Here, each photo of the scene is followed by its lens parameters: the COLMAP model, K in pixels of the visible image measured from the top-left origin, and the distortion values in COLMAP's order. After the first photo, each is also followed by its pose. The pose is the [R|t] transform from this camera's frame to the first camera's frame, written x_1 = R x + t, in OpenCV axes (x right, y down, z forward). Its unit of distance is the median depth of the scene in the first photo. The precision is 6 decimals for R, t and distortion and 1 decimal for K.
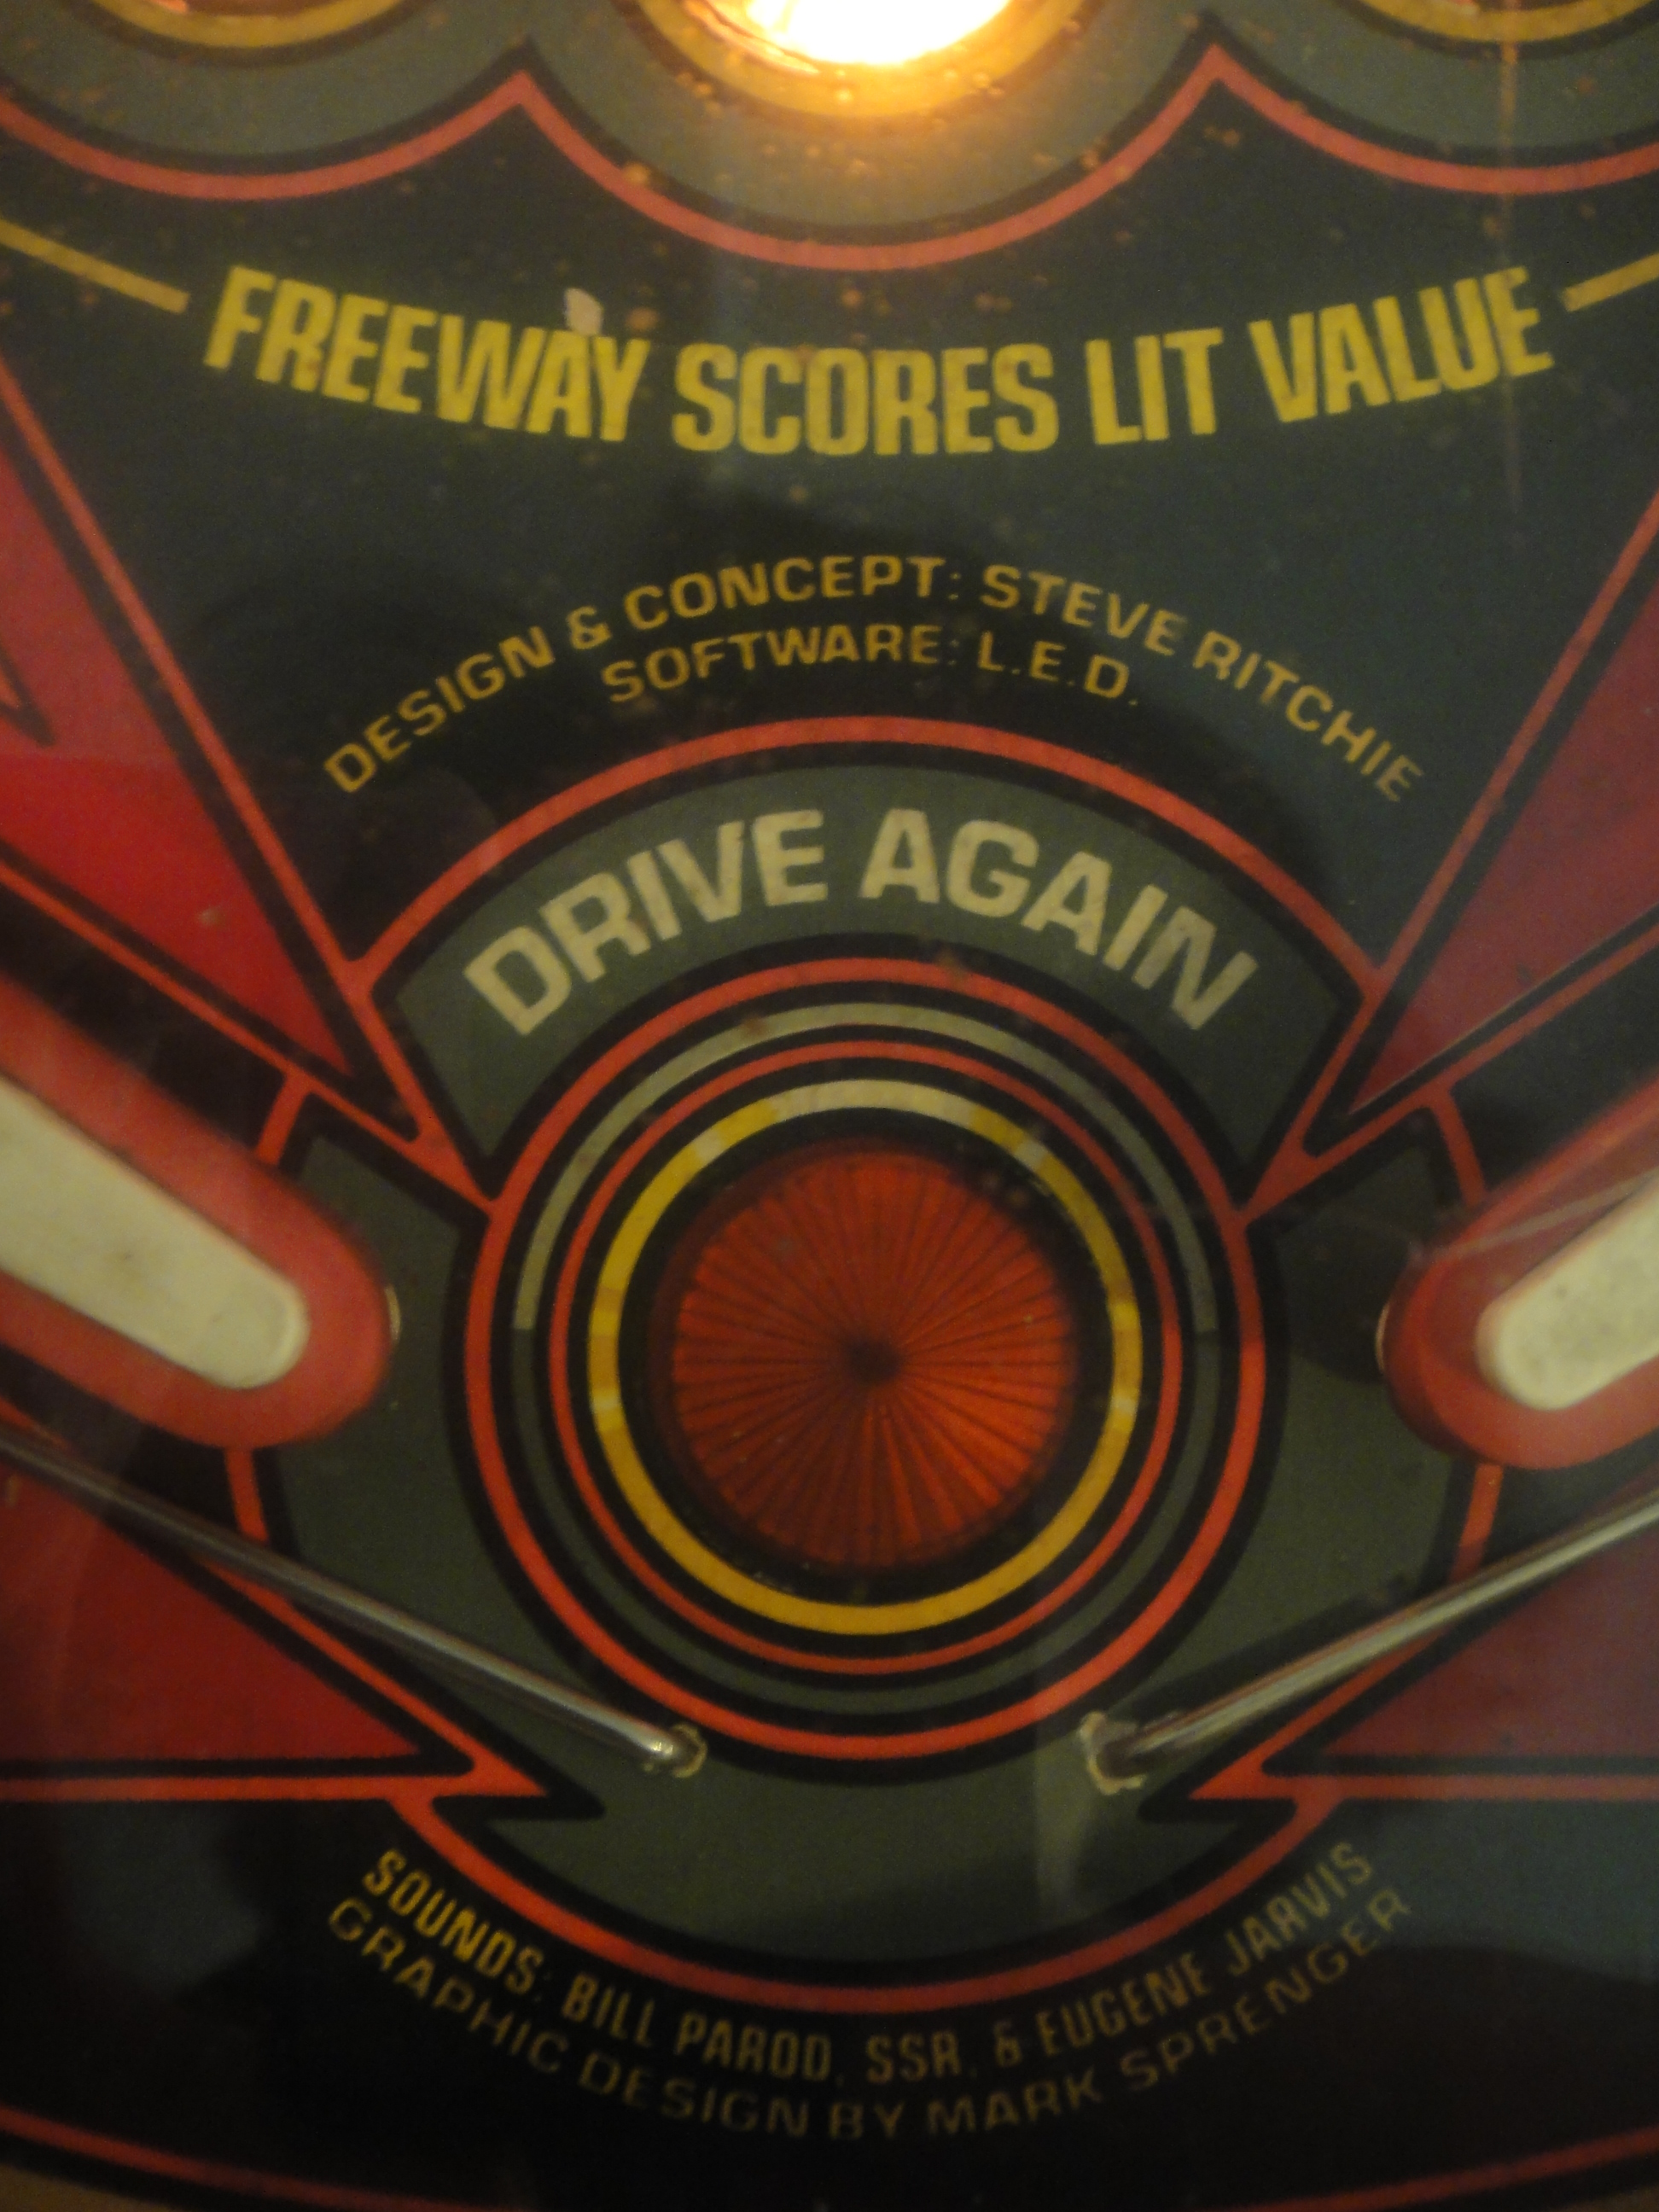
lens RADIAL K [[2934.2, 0, 828.9], [0, 2934.2, 1438.1], [0, 0, 1]] dist [-0.000527, -0.007774]
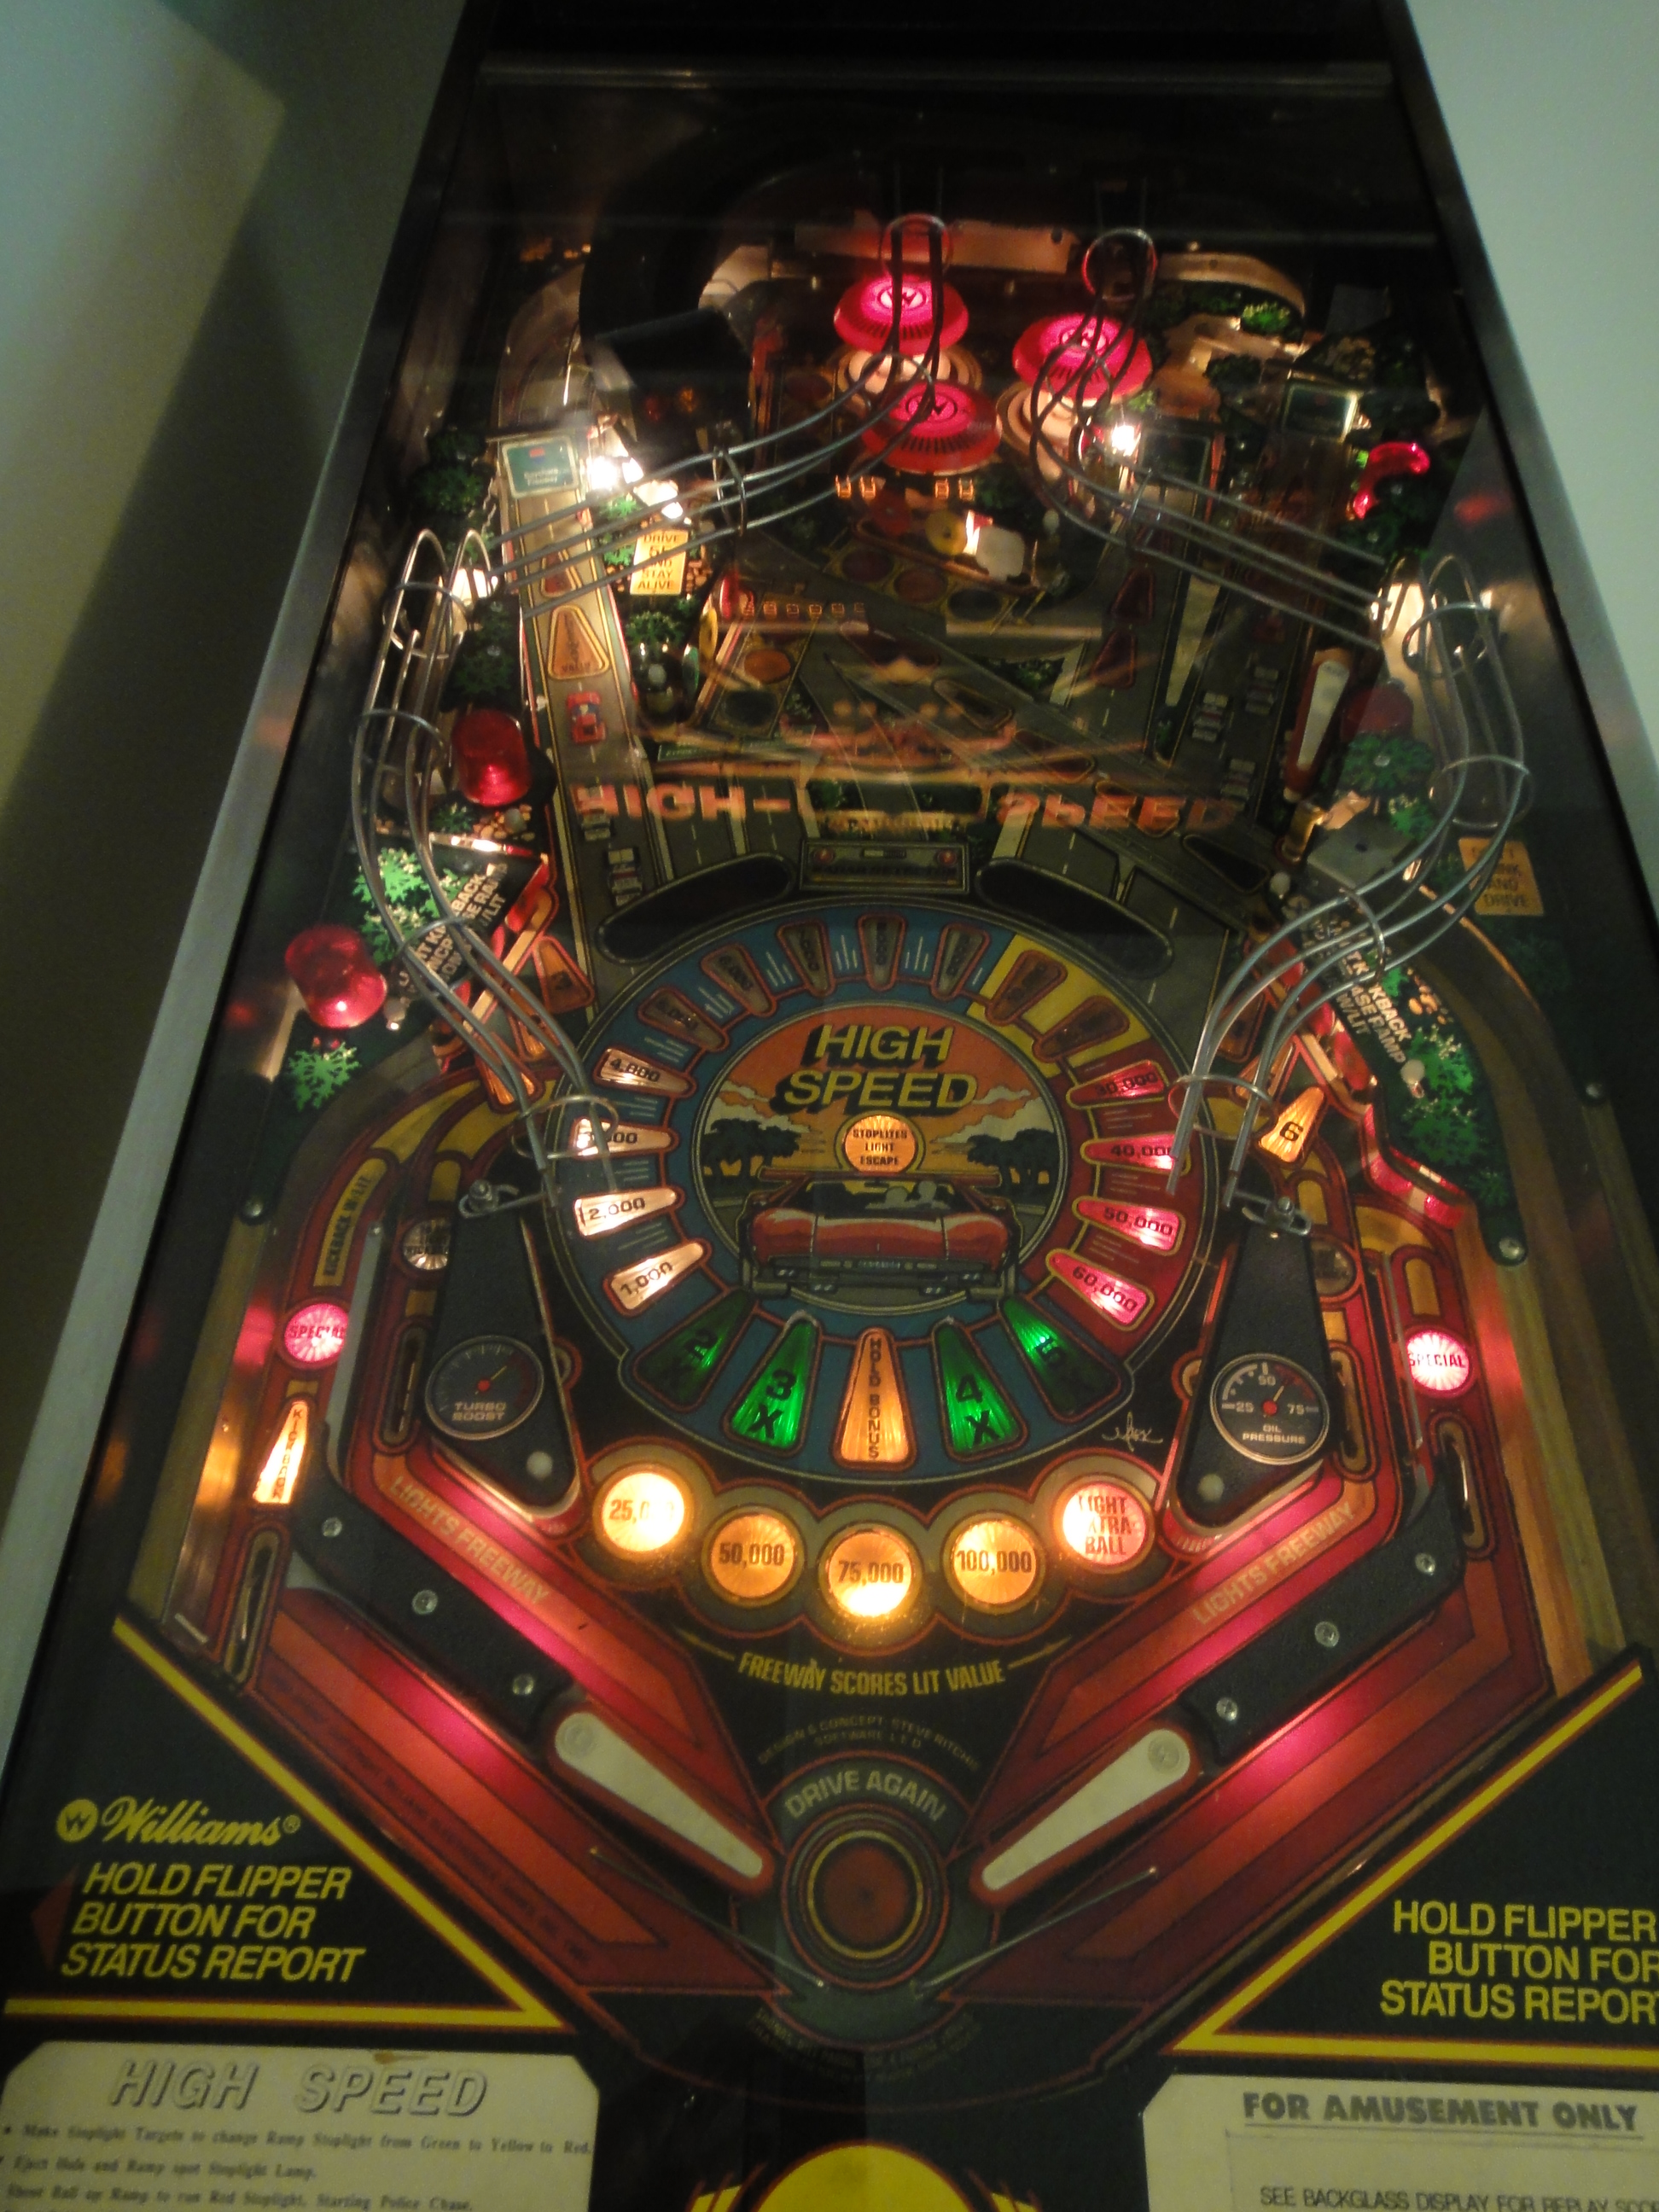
lens RADIAL K [[1640.1, 0, 829.5], [0, 1640.1, 1106.0], [0, 0, 1]] dist [0.022485, -0.001239]
pose [[0.999571, 0.025619, -0.014200, -0.040516], [-0.029262, 0.852071, -0.522608, 0.281527], [-0.001289, 0.522799, 0.852455, -1.942673]]
